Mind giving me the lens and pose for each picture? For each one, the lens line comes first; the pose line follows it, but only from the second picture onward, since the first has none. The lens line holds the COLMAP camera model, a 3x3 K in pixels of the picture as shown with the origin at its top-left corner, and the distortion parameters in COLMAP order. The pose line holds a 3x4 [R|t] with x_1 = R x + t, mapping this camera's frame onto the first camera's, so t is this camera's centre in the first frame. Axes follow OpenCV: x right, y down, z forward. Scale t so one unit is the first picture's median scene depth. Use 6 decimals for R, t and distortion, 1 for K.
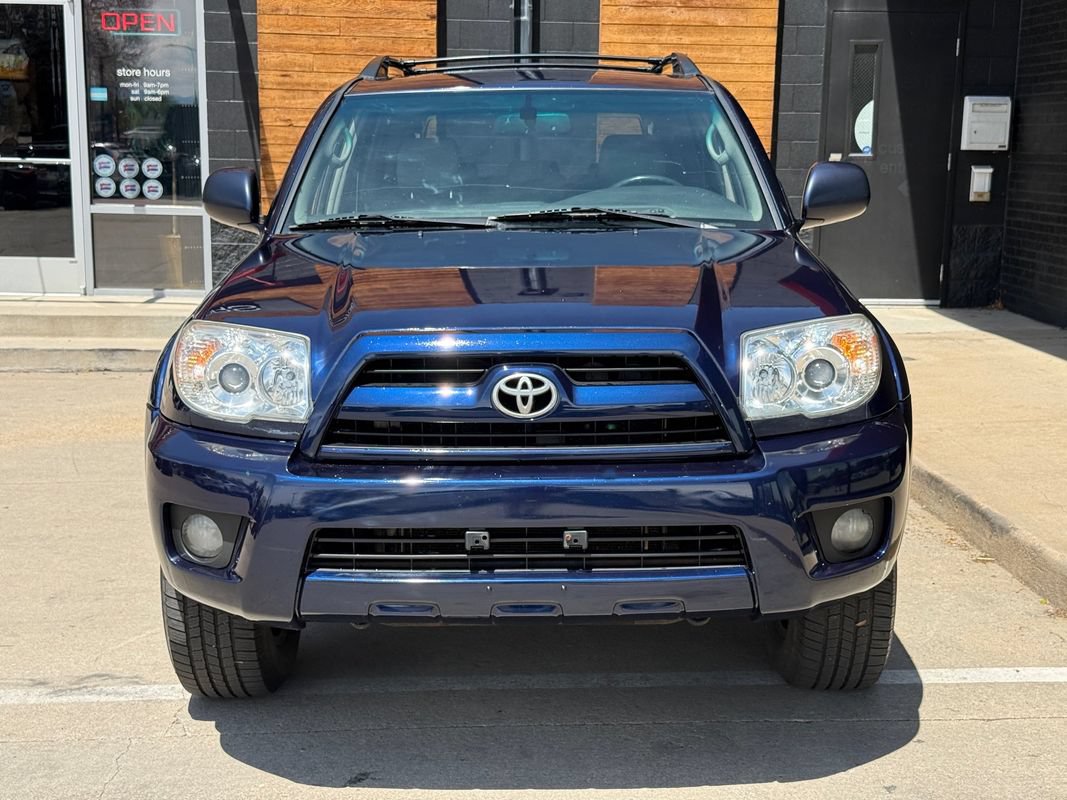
lens RADIAL K [[1474.7, 0, 538.2], [0, 1474.7, 407.7], [0, 0, 1]] dist [0.248406, -0.554213]
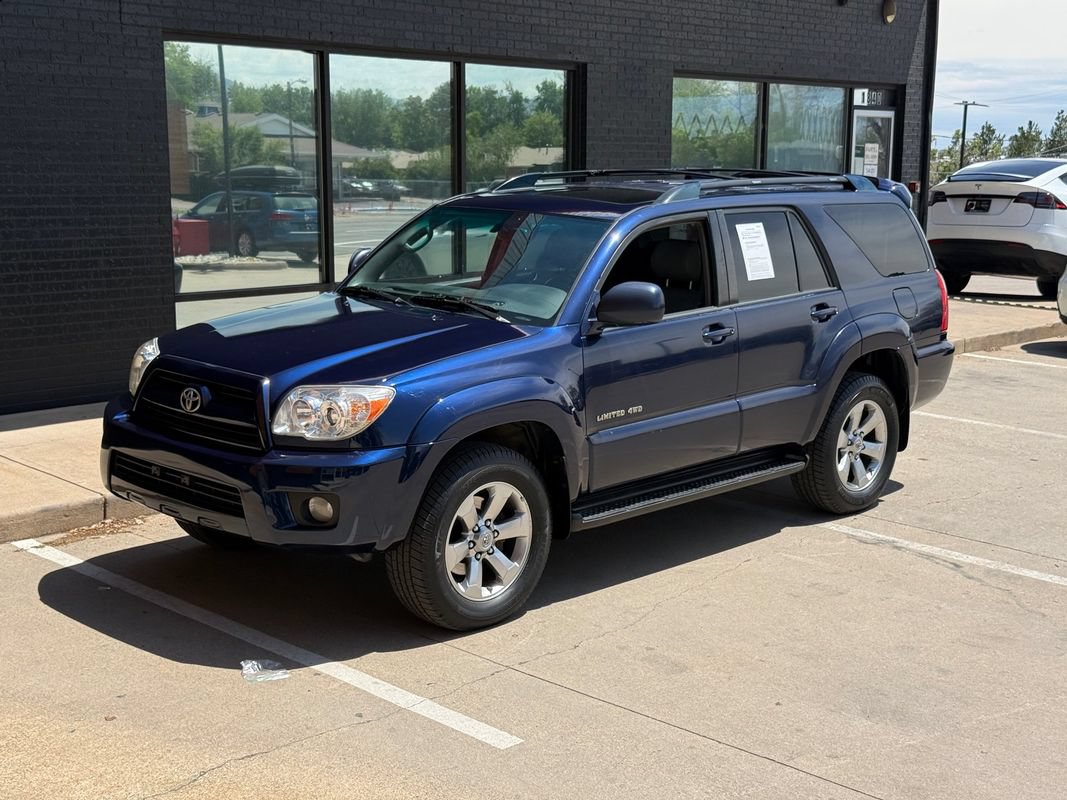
lens RADIAL K [[1475.8, 0, 533.6], [0, 1475.8, 395.6], [0, 0, 1]] dist [0.239017, -0.485232]
pose [[-0.700125, -0.129388, 0.702199, -0.510744], [0.111703, 0.951487, 0.286695, -0.223768], [-0.705229, 0.279160, -0.651707, 0.983212]]
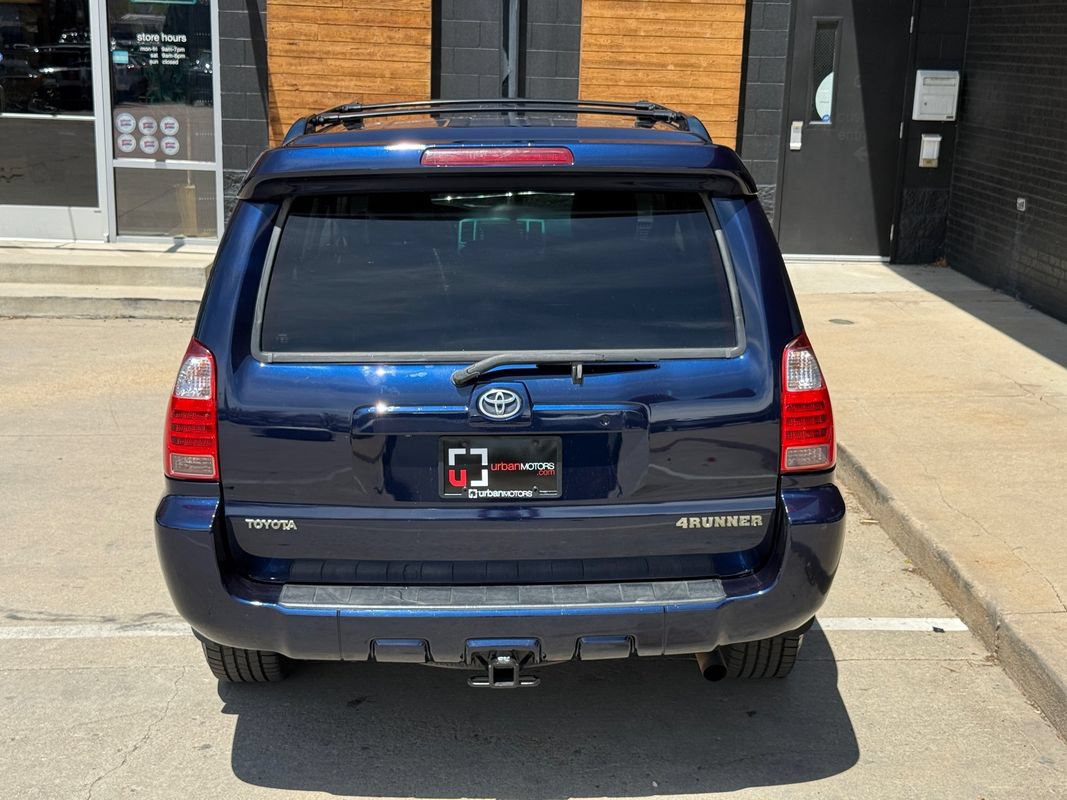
lens RADIAL K [[1475.8, 0, 533.6], [0, 1475.8, 395.6], [0, 0, 1]] dist [0.239017, -0.485232]
pose [[0.999896, 0.014428, -0.000881, 0.011817], [-0.014349, 0.998092, 0.060048, -0.036504], [0.001746, -0.060029, 0.998195, -0.107447]]
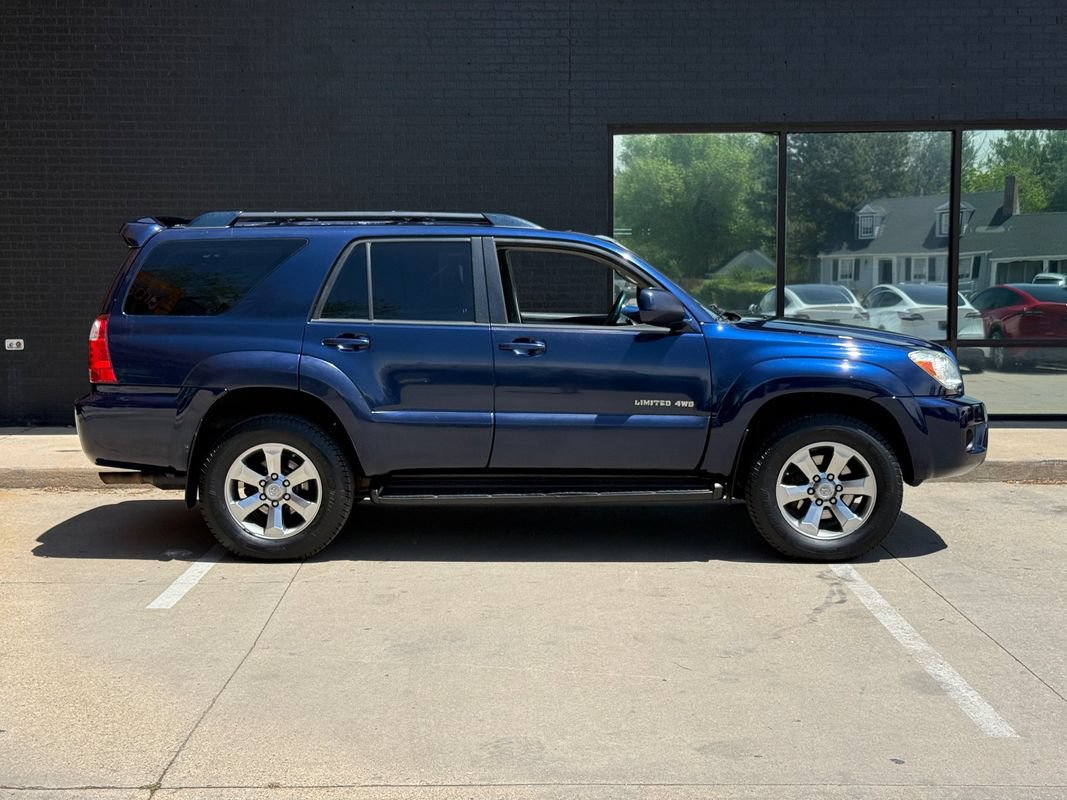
lens RADIAL K [[1475.8, 0, 533.6], [0, 1475.8, 395.6], [0, 0, 1]] dist [0.239017, -0.485232]
pose [[0.029691, -0.085620, 0.995885, -0.819193], [0.180197, 0.980459, 0.078922, -0.090773], [-0.983182, 0.177113, 0.044539, 0.496763]]
